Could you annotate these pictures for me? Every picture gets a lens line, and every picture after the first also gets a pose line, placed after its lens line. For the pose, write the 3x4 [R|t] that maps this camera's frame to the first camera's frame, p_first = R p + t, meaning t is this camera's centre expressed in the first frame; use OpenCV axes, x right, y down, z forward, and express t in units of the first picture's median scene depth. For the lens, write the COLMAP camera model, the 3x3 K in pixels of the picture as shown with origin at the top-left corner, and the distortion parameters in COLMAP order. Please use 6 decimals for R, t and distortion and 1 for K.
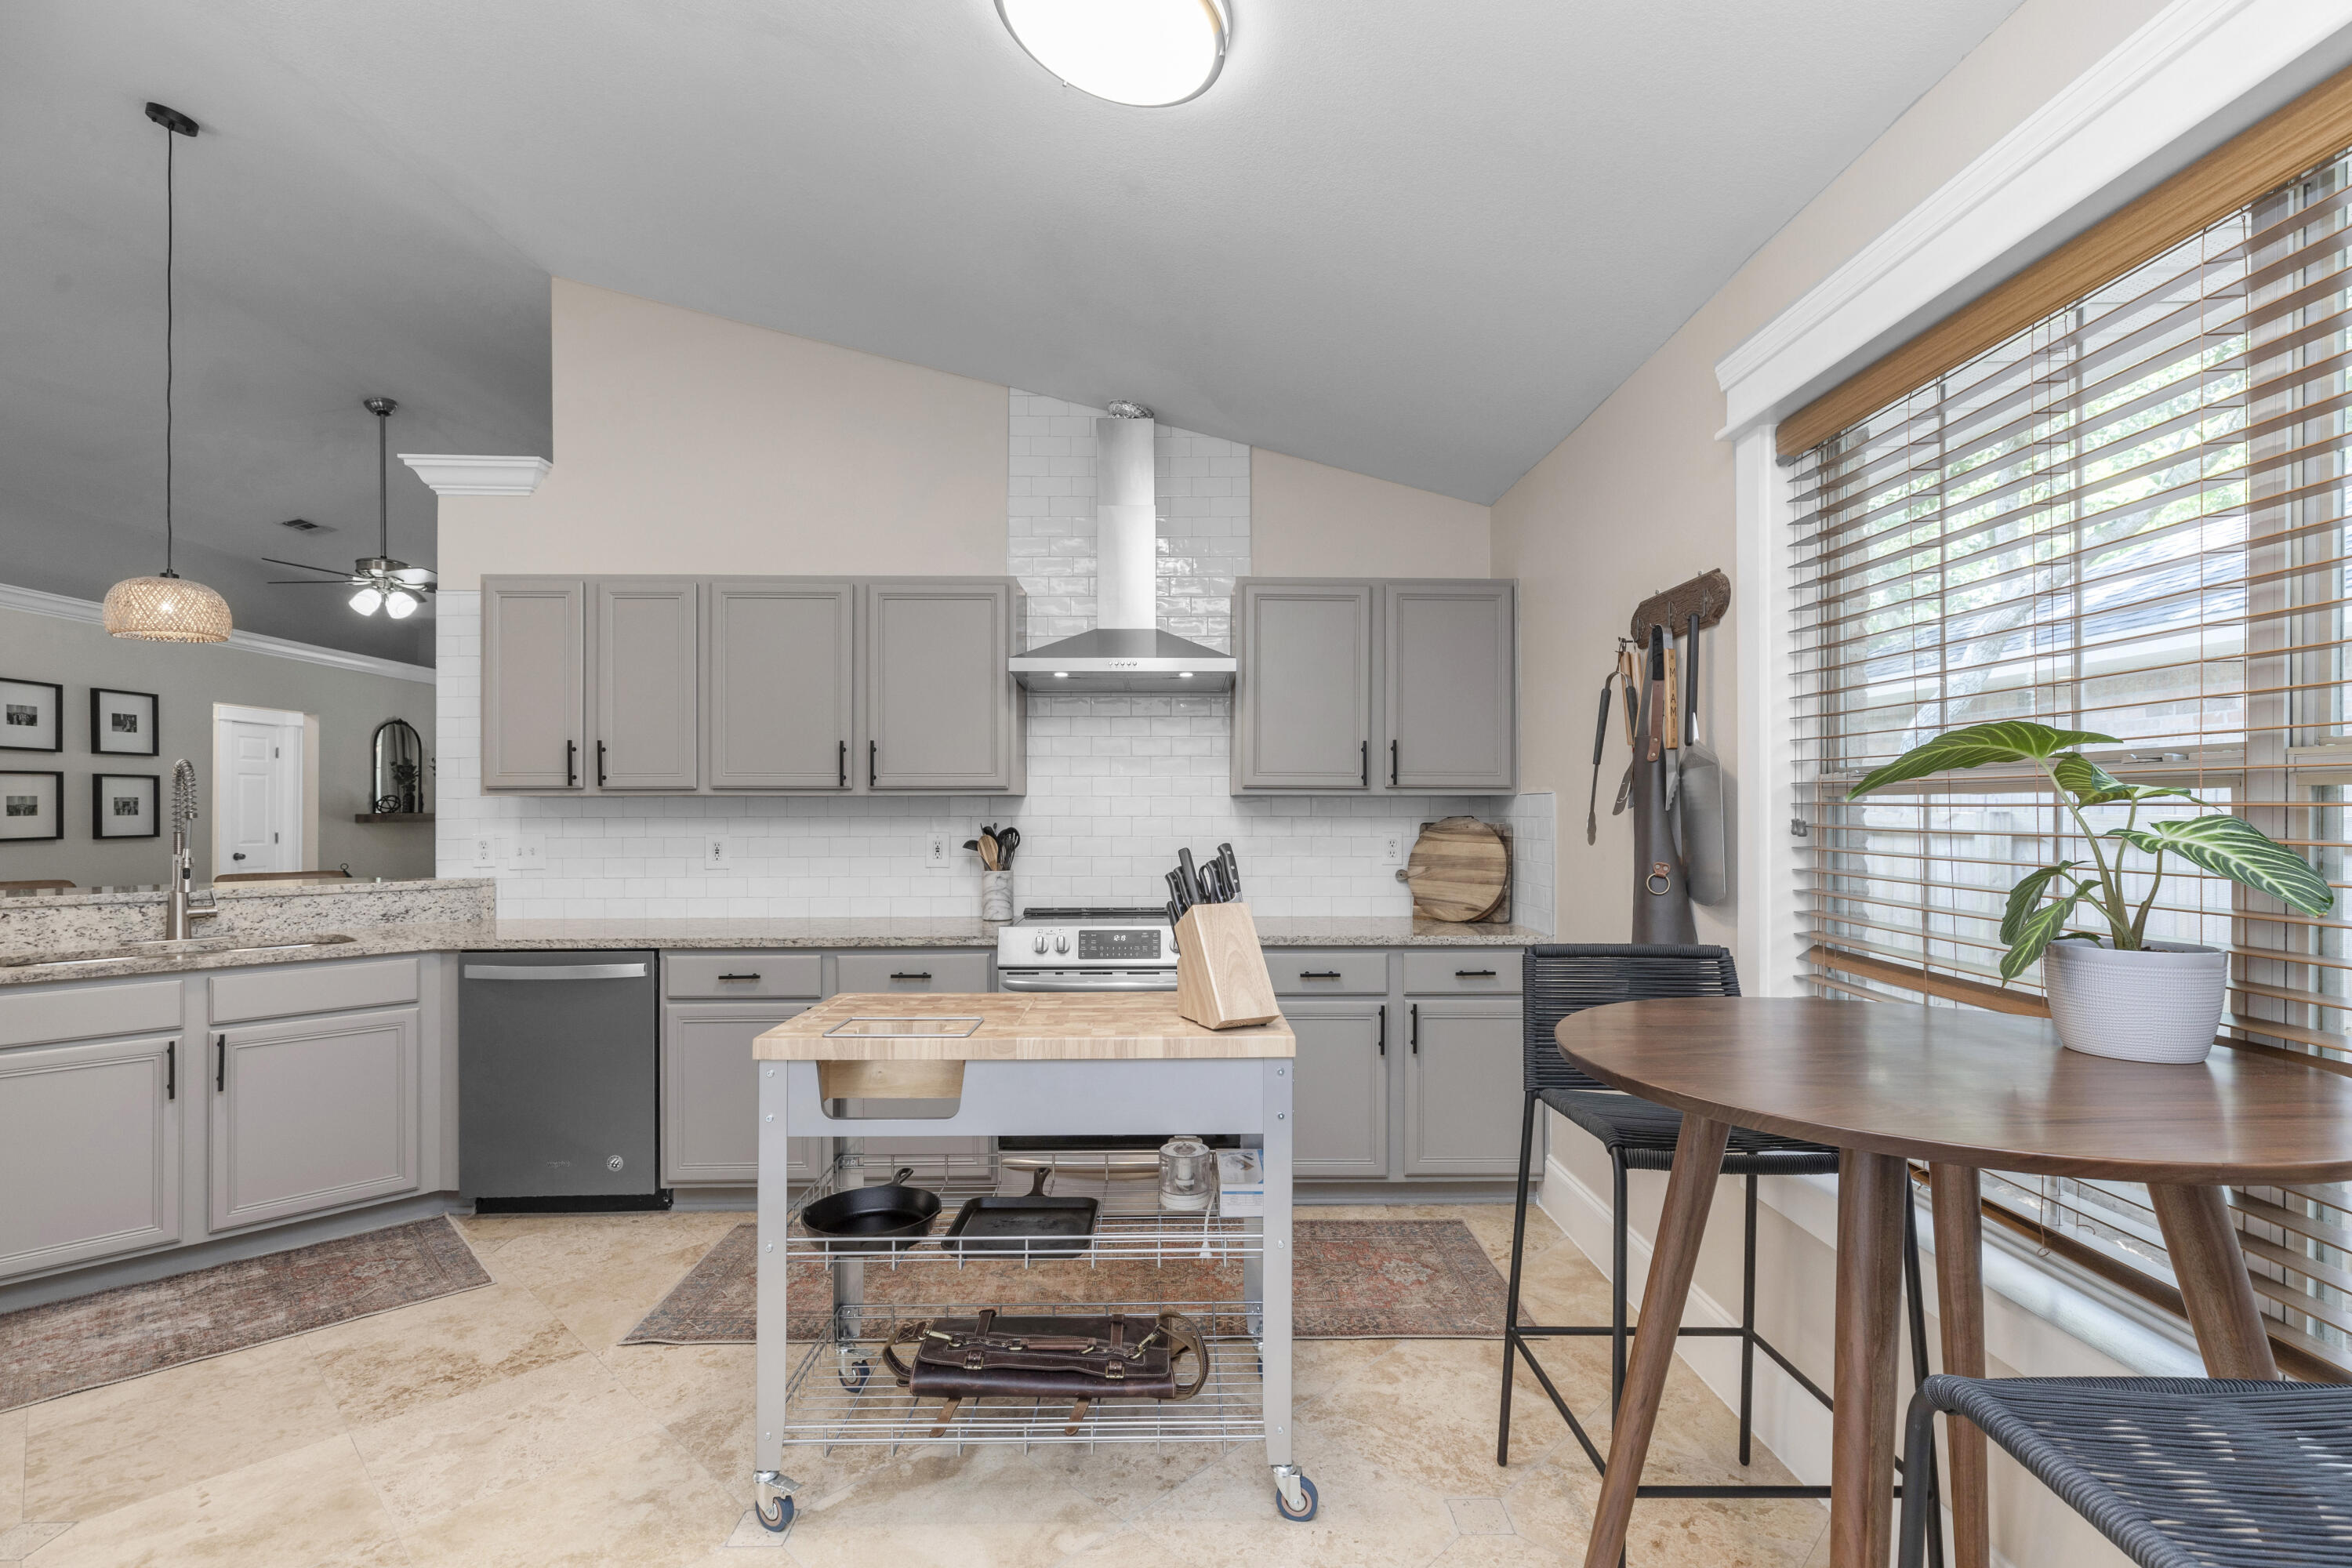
lens RADIAL K [[1066.0, 0, 1180.3], [0, 1066.0, 803.9], [0, 0, 1]] dist [0.002420, 0.000640]
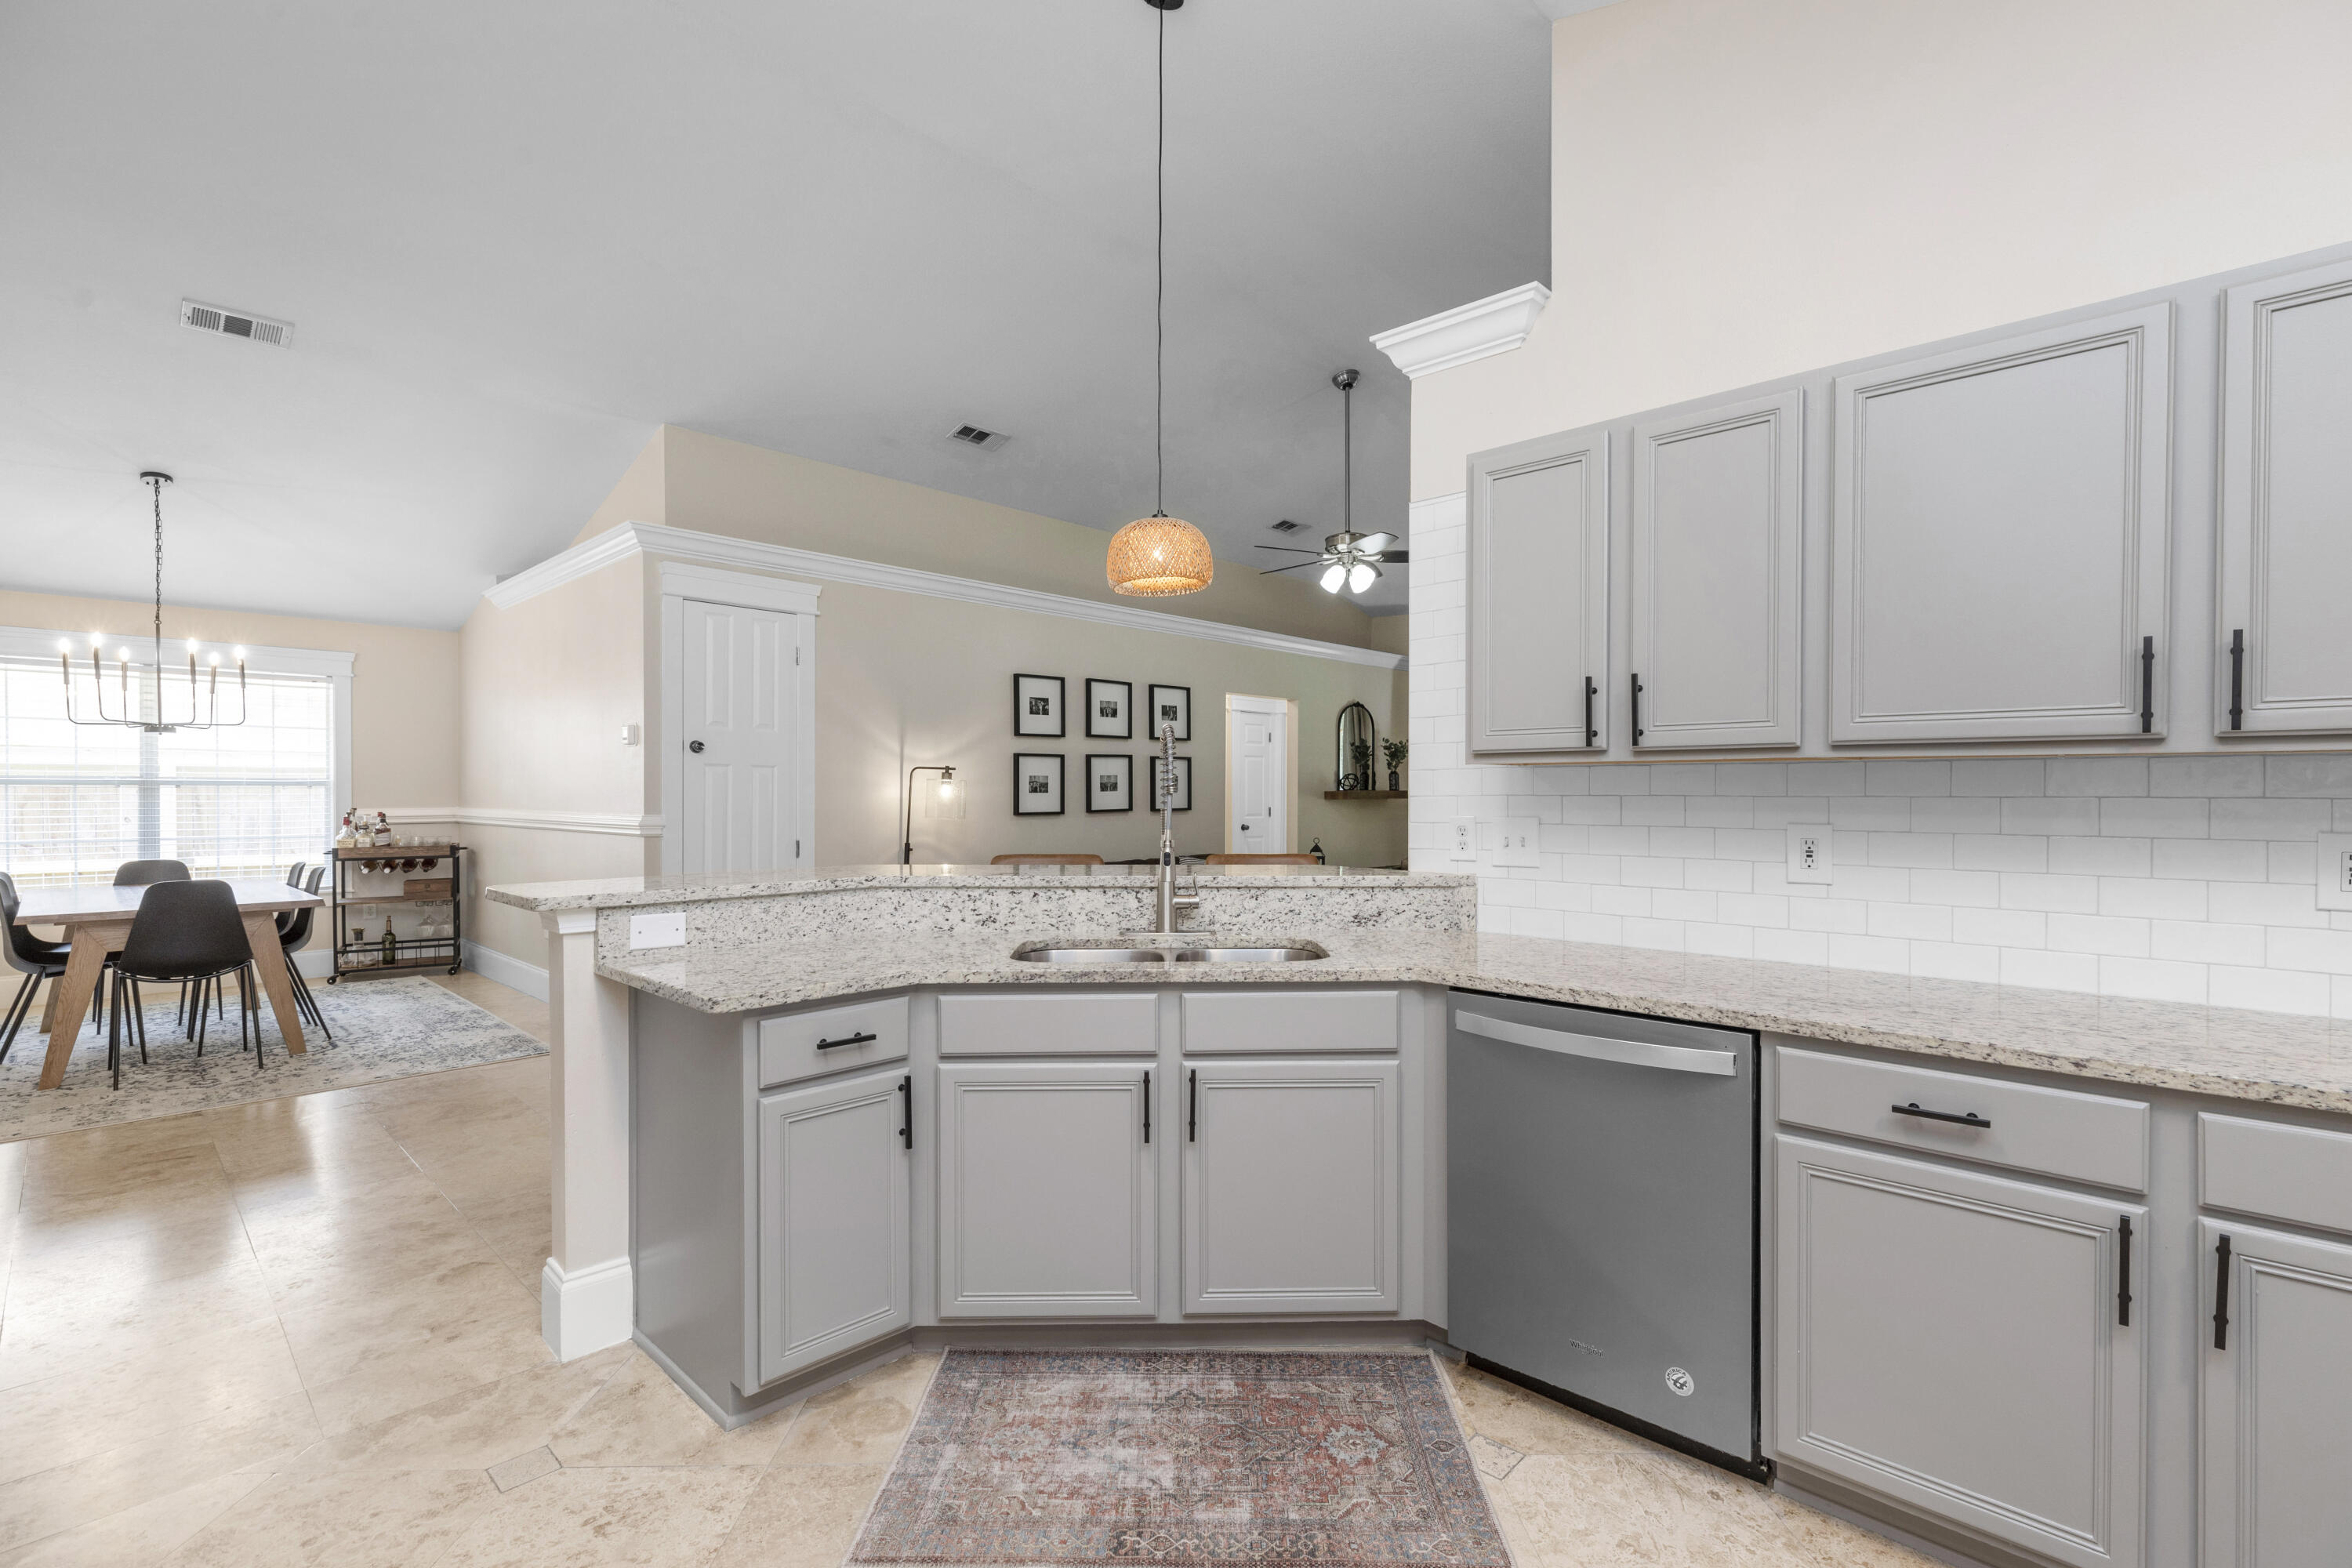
lens RADIAL K [[1066.0, 0, 1203.0], [0, 1066.0, 793.4], [0, 0, 1]] dist [0.002420, 0.000640]
pose [[0.718025, 0.005572, -0.695995, -0.299424], [0.000629, 0.999962, 0.008655, 0.005800], [0.696018, -0.006652, 0.717994, 0.381995]]
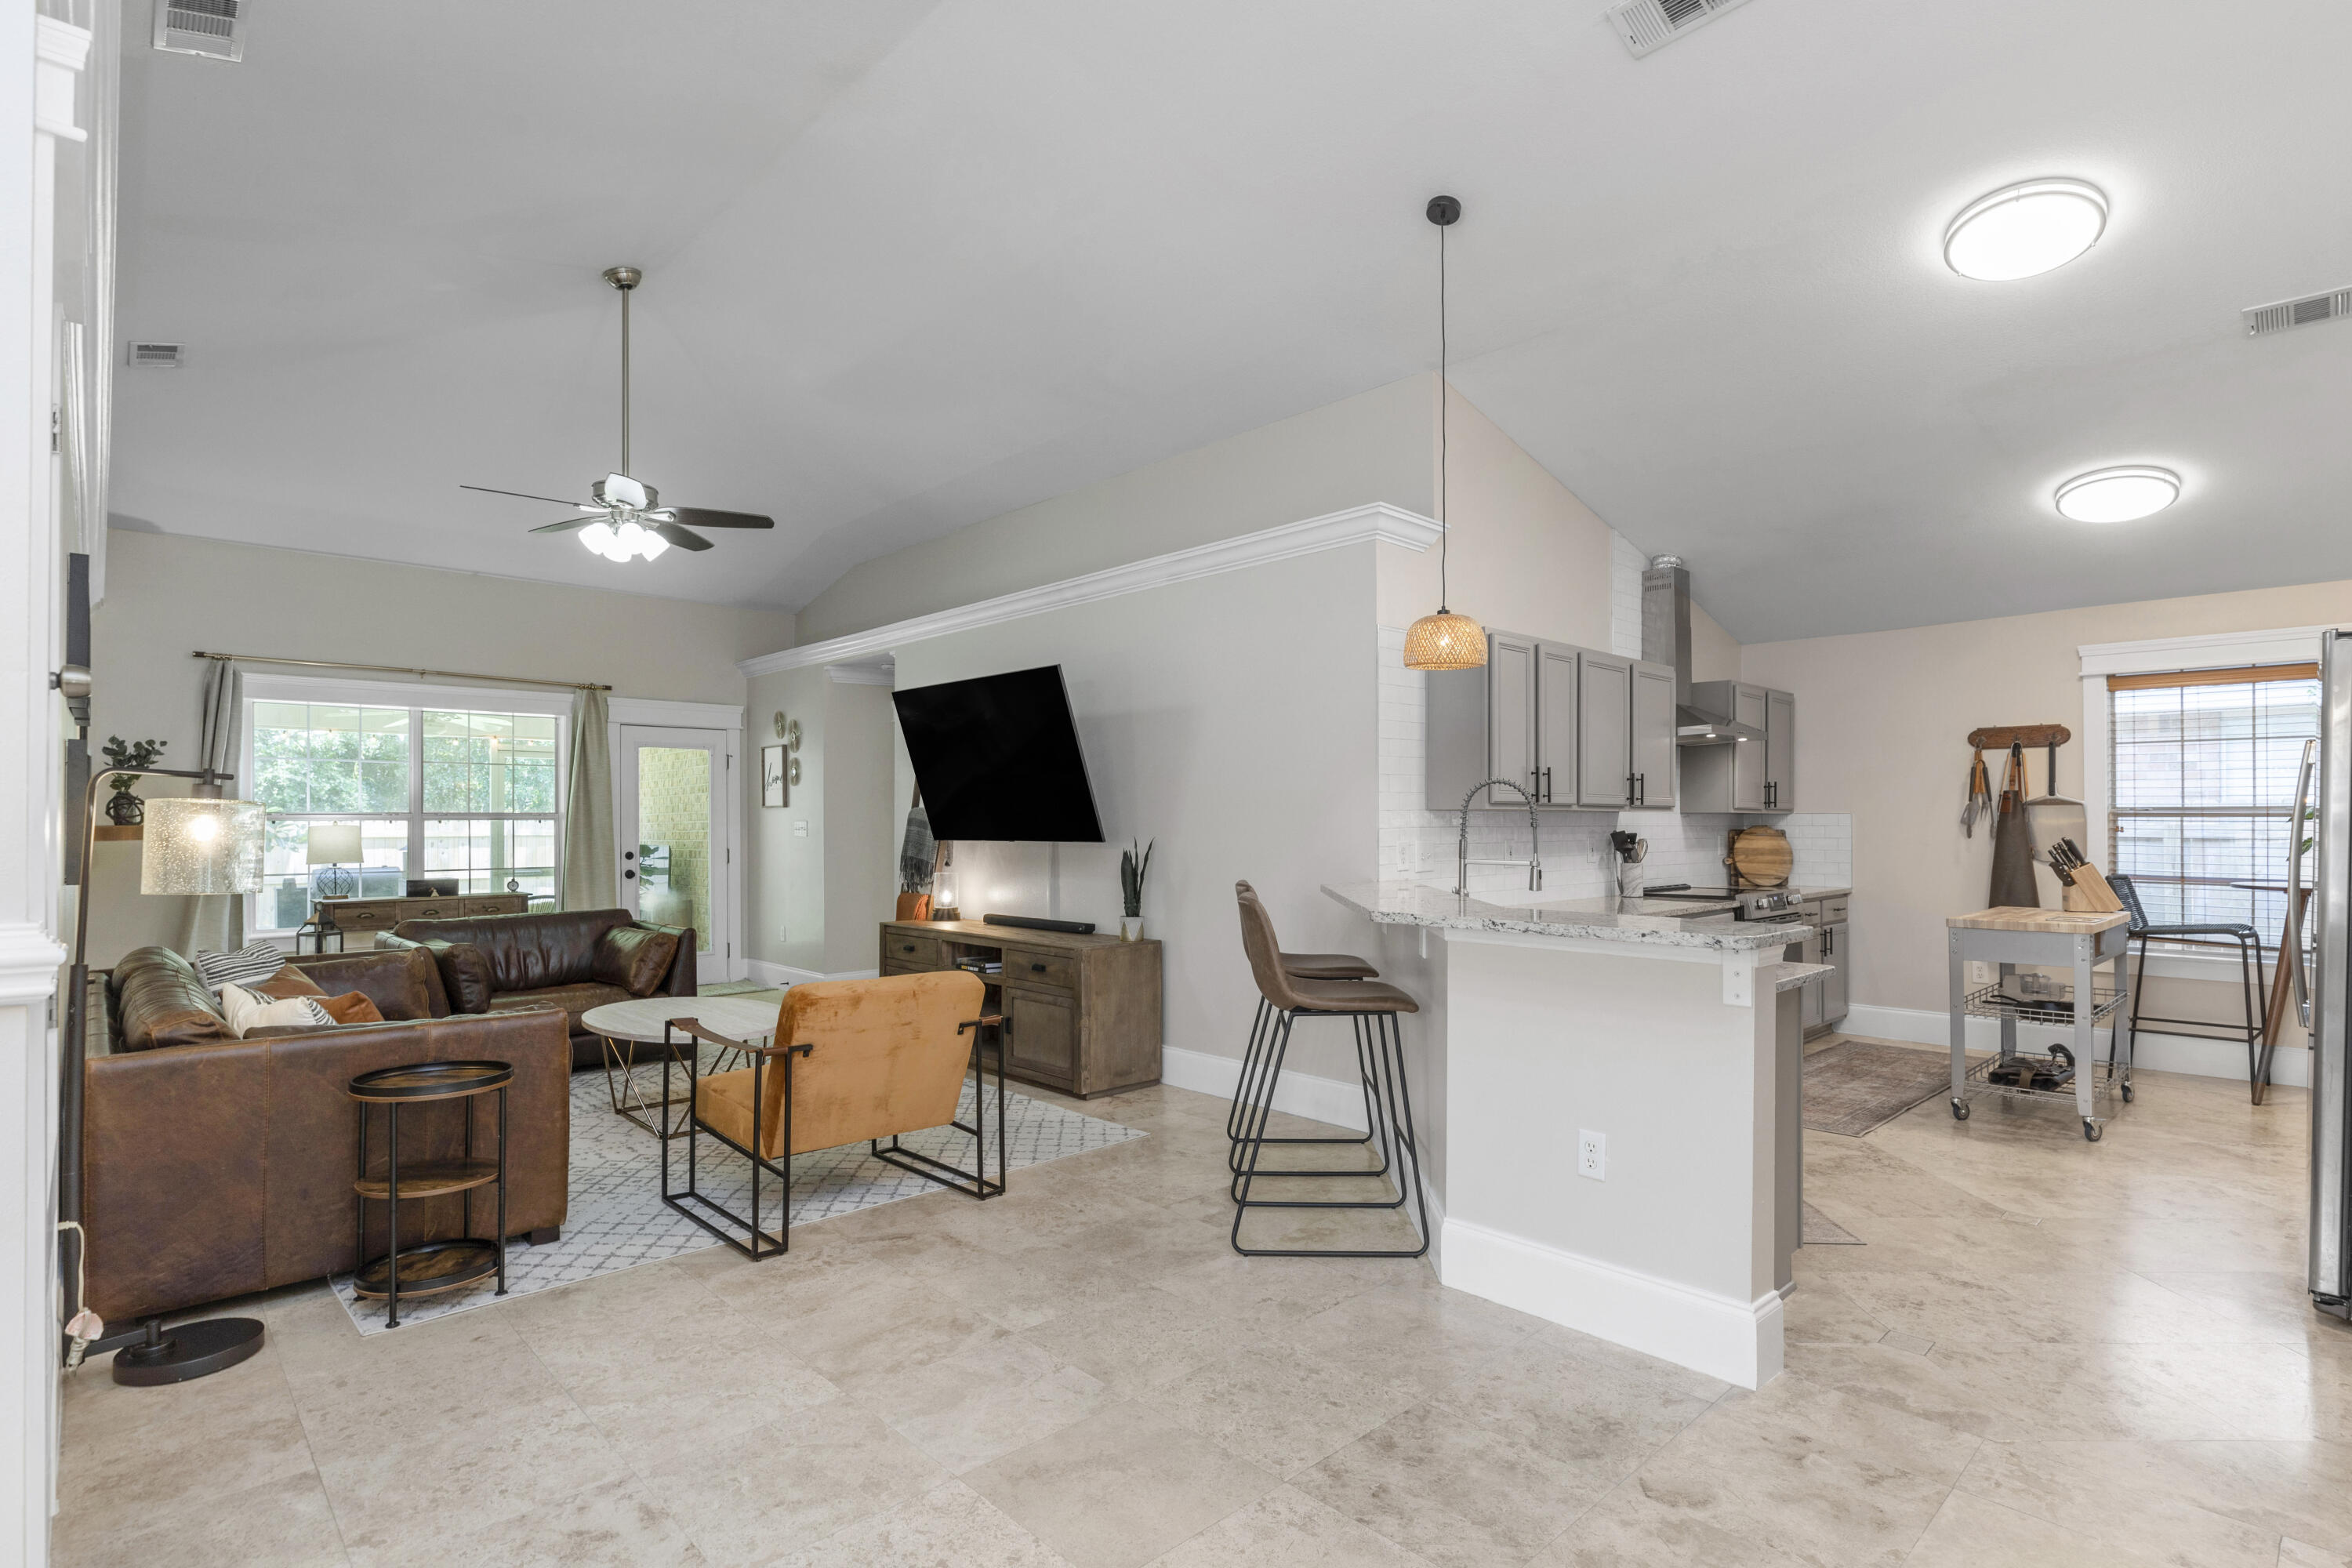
lens RADIAL K [[1160.2, 0, 1184.4], [0, 1160.2, 803.8], [0, 0, 1]] dist [-0.010018, 0.003163]
pose [[0.731606, 0.013602, 0.681592, -1.906673], [-0.006303, 0.999893, -0.013189, 0.006429], [-0.681699, 0.005353, 0.731613, 0.286528]]
